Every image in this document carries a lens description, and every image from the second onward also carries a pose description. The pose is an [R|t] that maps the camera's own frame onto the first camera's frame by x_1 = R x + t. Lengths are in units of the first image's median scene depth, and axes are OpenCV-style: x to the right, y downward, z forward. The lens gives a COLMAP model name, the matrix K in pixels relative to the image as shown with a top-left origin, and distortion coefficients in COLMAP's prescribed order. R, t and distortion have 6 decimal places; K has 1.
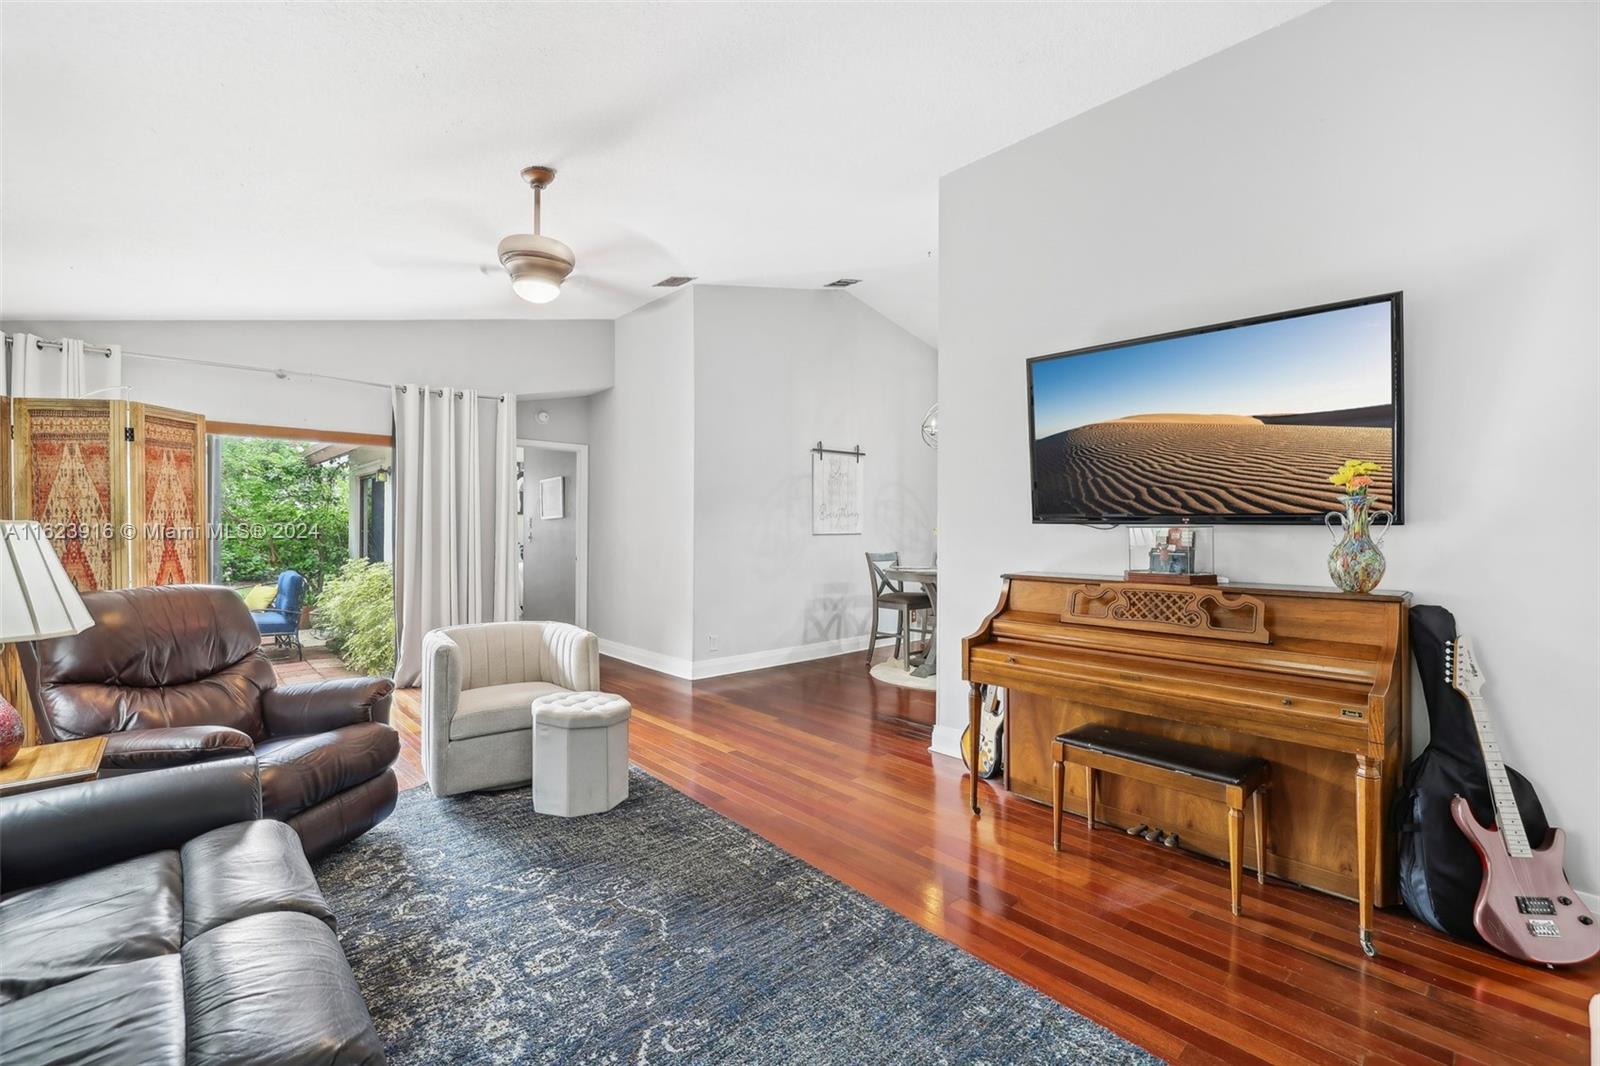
lens RADIAL K [[680.7, 0, 772.8], [0, 680.7, 525.4], [0, 0, 1]] dist [-0.013627, -0.000044]
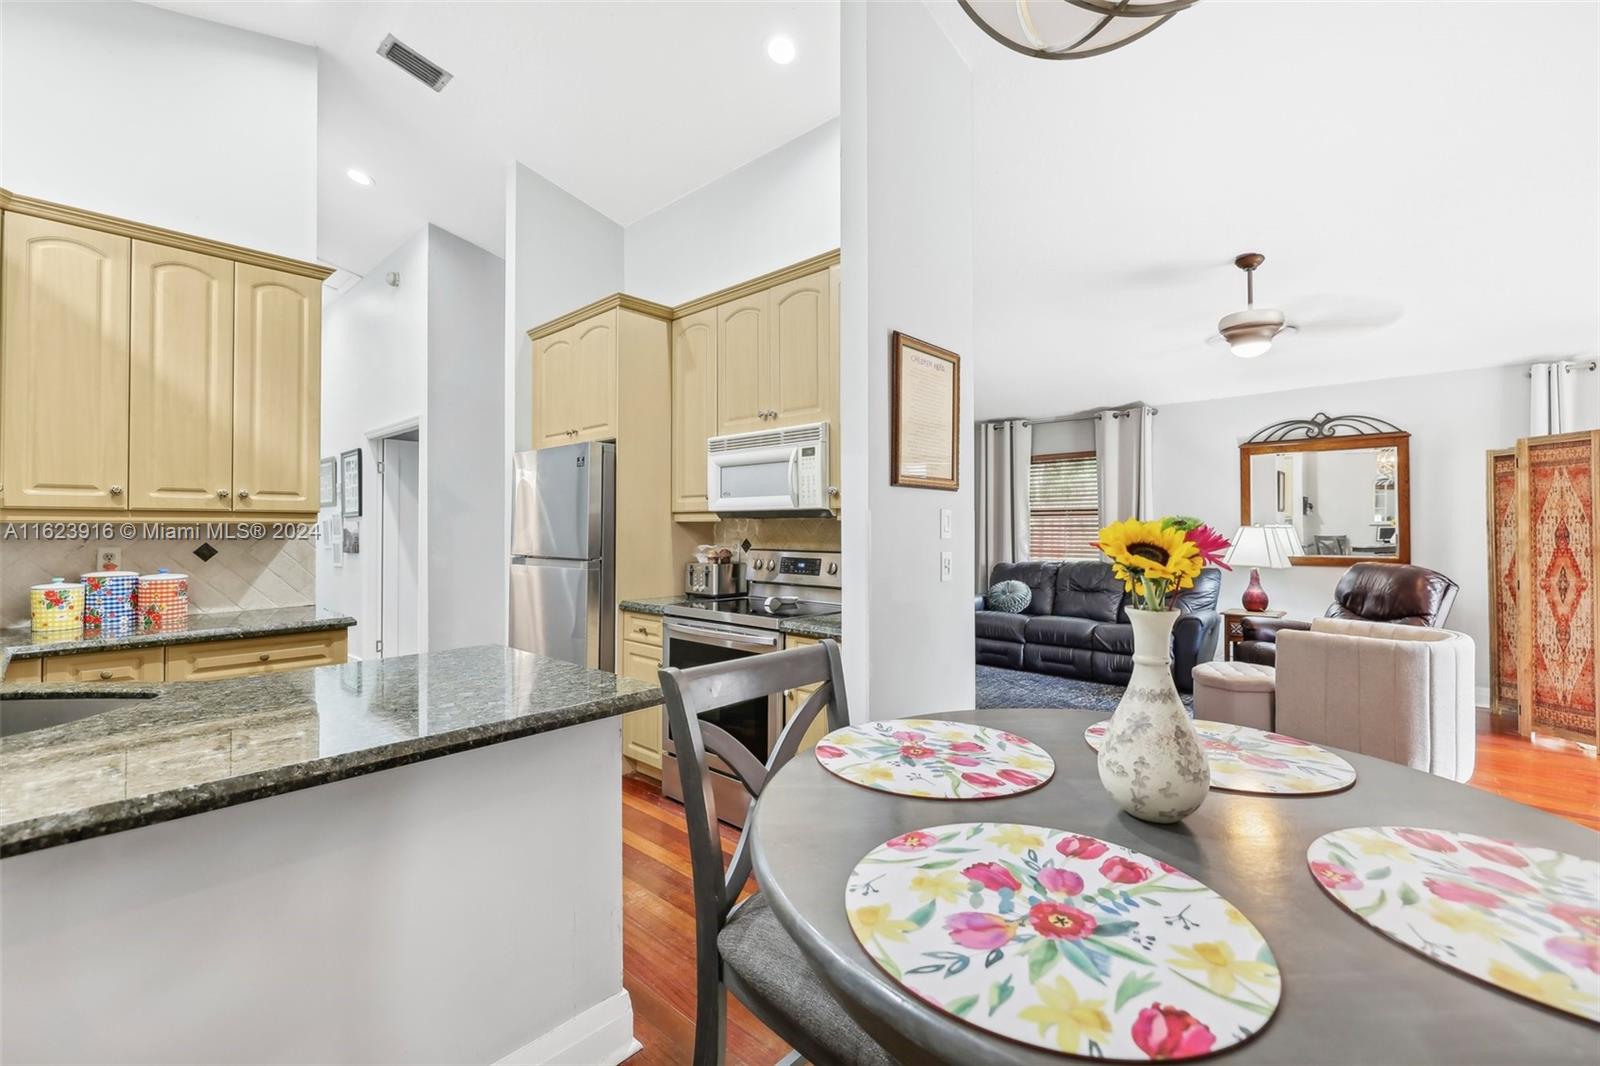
lens RADIAL K [[674.8, 0, 767.1], [0, 674.8, 523.5], [0, 0, 1]] dist [-0.002379, -0.000011]
pose [[-0.998038, -0.004366, -0.062463, 0.650677], [-0.003912, 0.999965, -0.007395, 0.006677], [0.062493, -0.007136, -0.998020, 2.189570]]
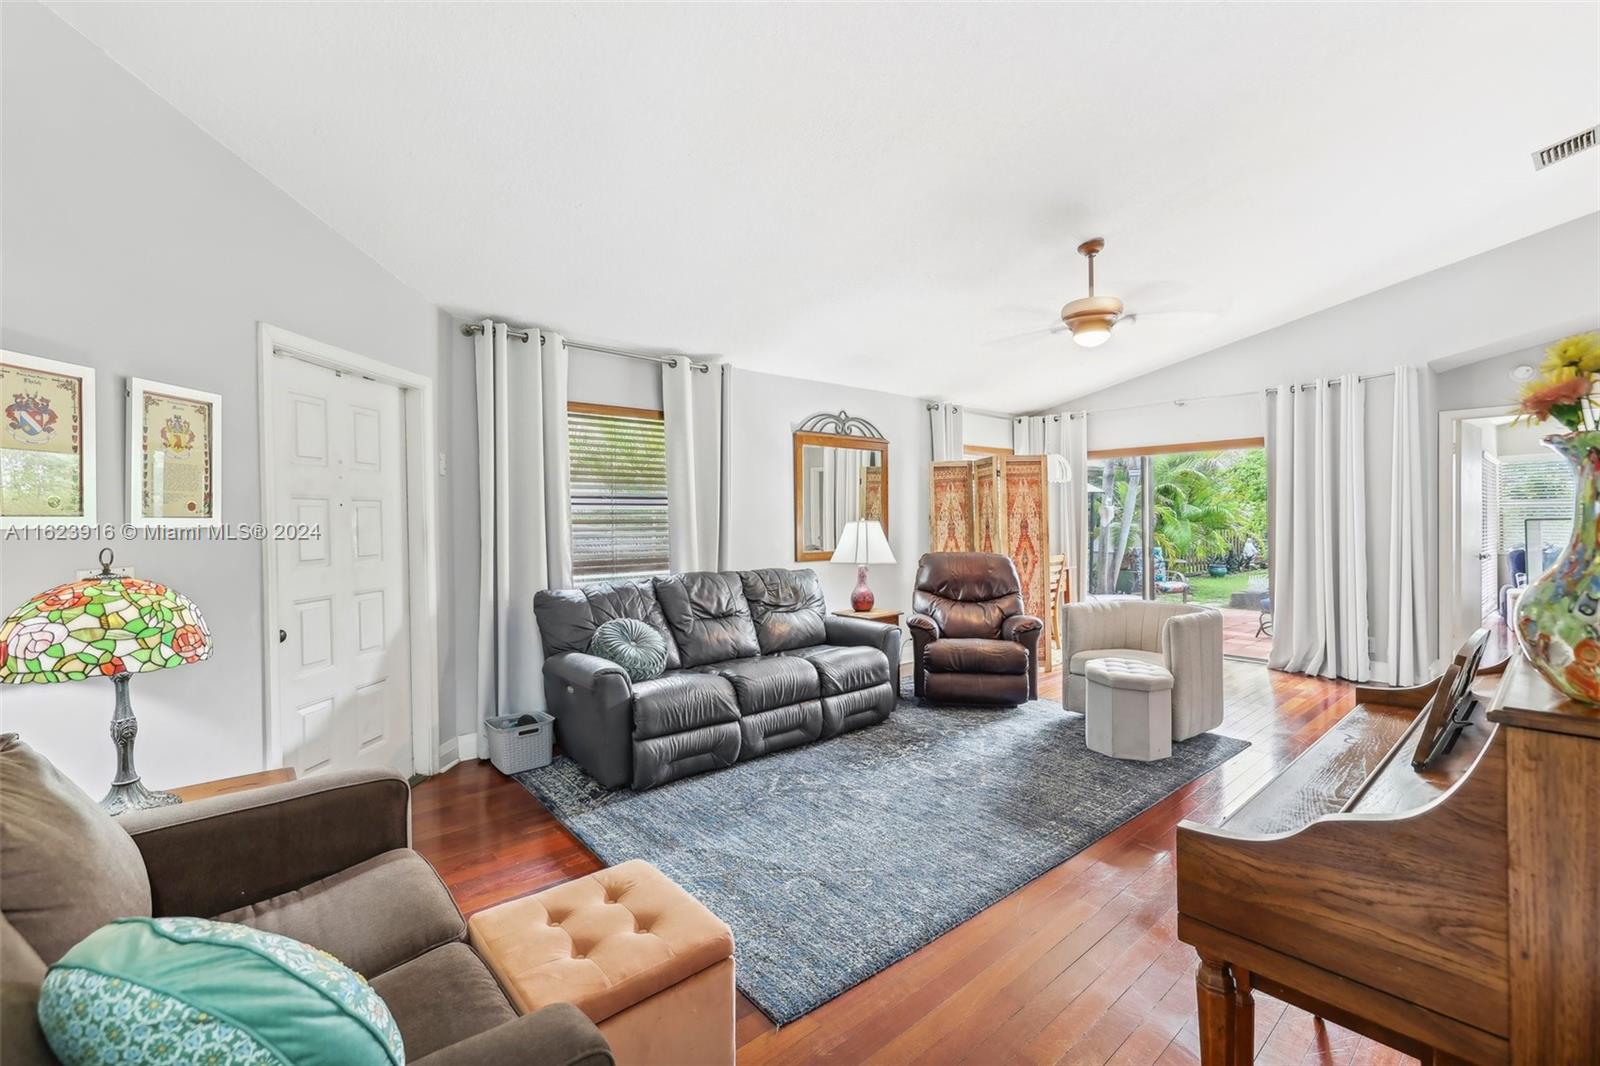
lens RADIAL K [[686.5, 0, 793.2], [0, 686.5, 530.0], [0, 0, 1]] dist [0.000315, -0.000085]
pose [[-0.031077, 0.007457, -0.999489, 0.945949], [0.010344, 0.999921, 0.007138, 0.004831], [0.999463, -0.010117, -0.031151, 0.460169]]
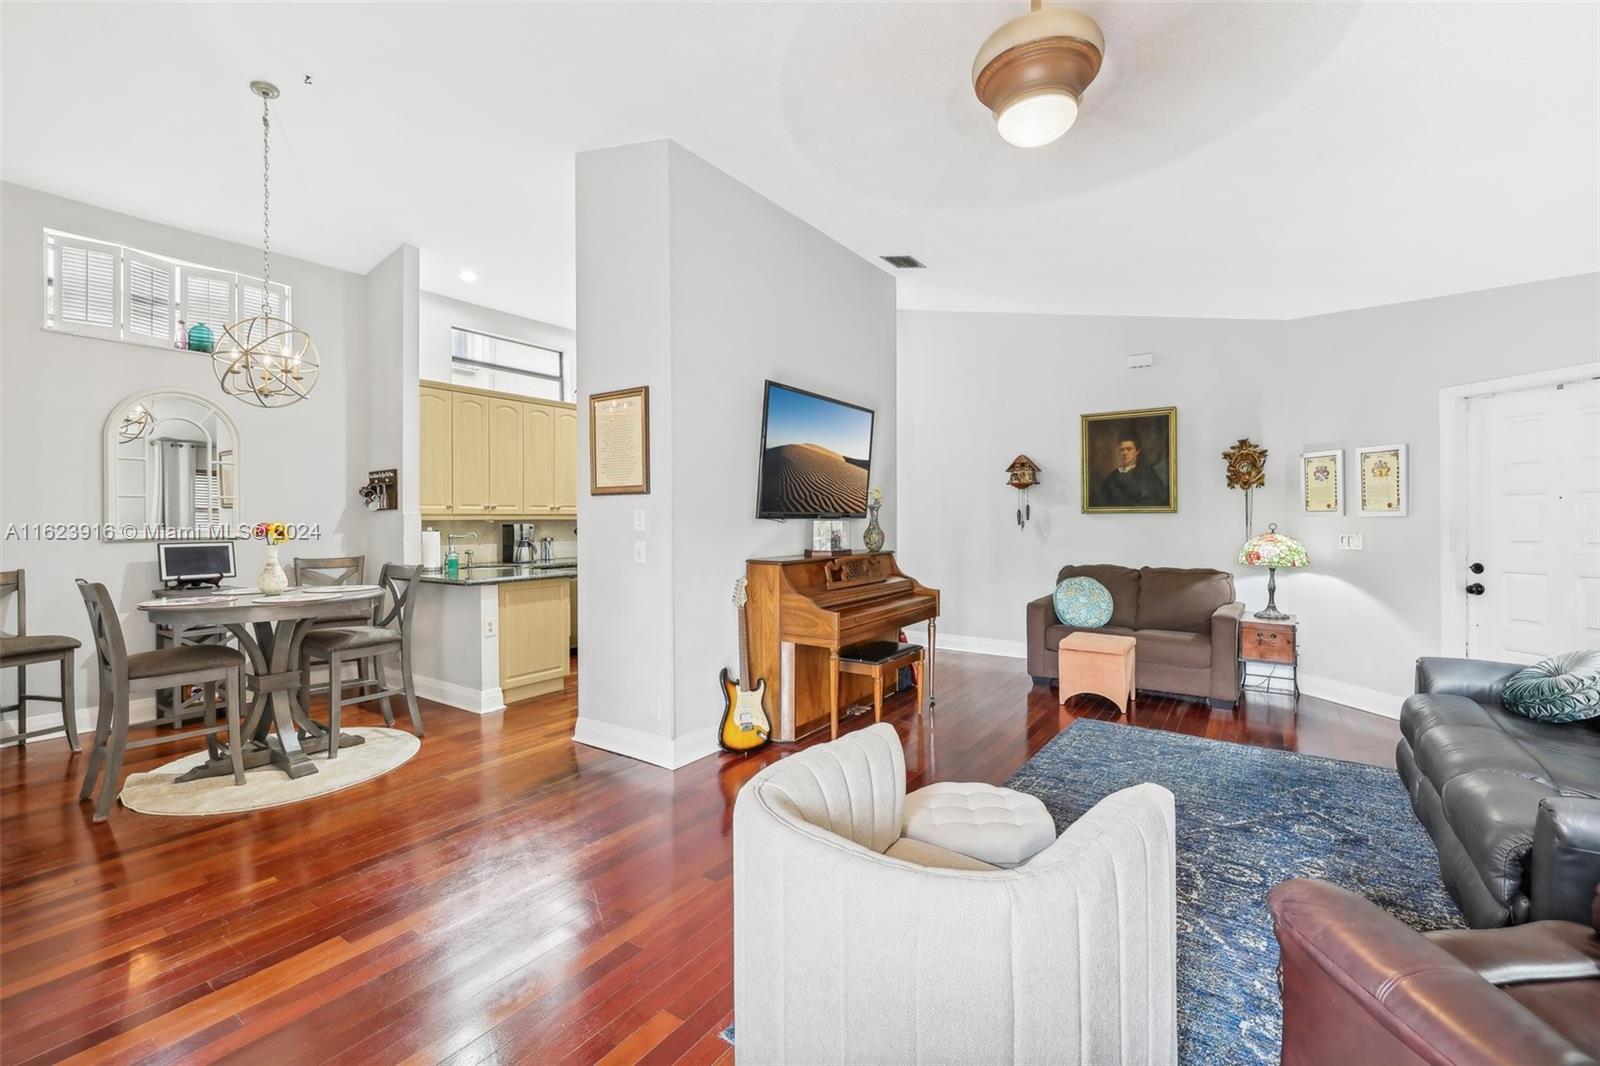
lens RADIAL K [[677.3, 0, 802.6], [0, 677.3, 520.0], [0, 0, 1]] dist [-0.000088, -0.000020]
pose [[-0.224236, -0.005664, 0.974518, -0.855682], [0.004911, 0.999964, 0.006942, -0.006612], [-0.974522, 0.006343, -0.224200, 1.297651]]
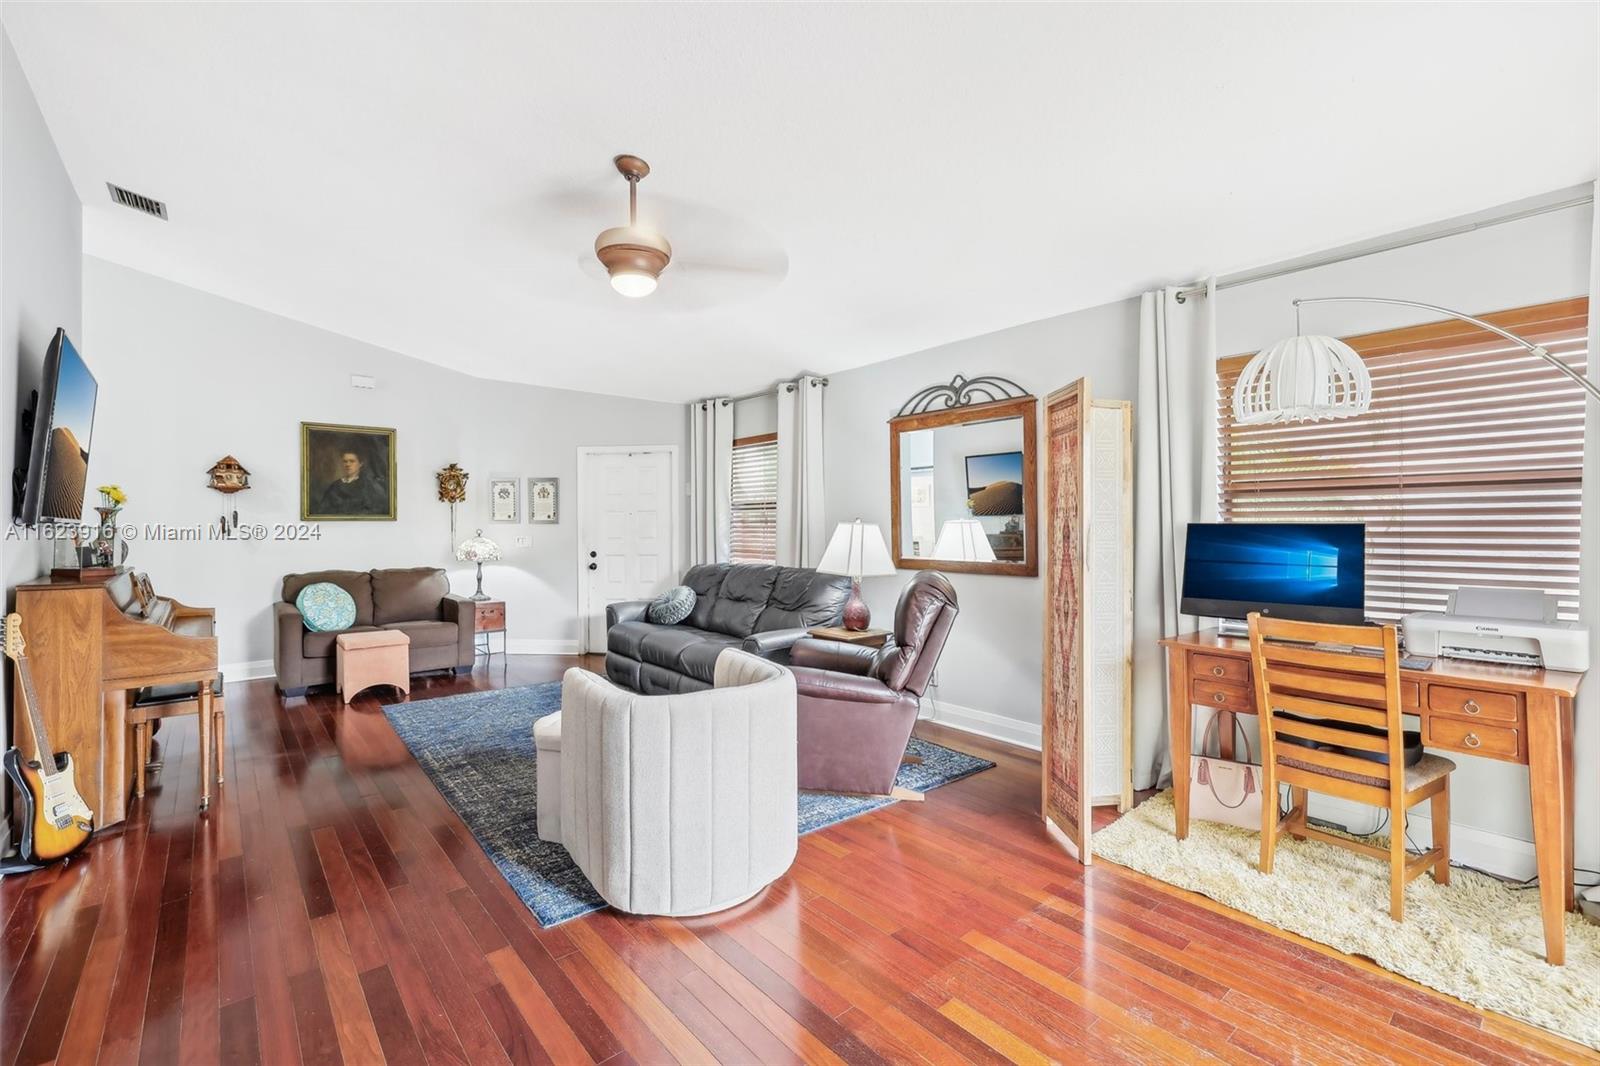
lens RADIAL K [[674.8, 0, 767.1], [0, 674.8, 523.5], [0, 0, 1]] dist [-0.002379, -0.000011]
pose [[-0.998428, 0.000569, 0.056050, -0.580894], [0.000649, 0.999999, 0.001425, -0.002719], [-0.056049, 0.001460, -0.998427, 1.913404]]
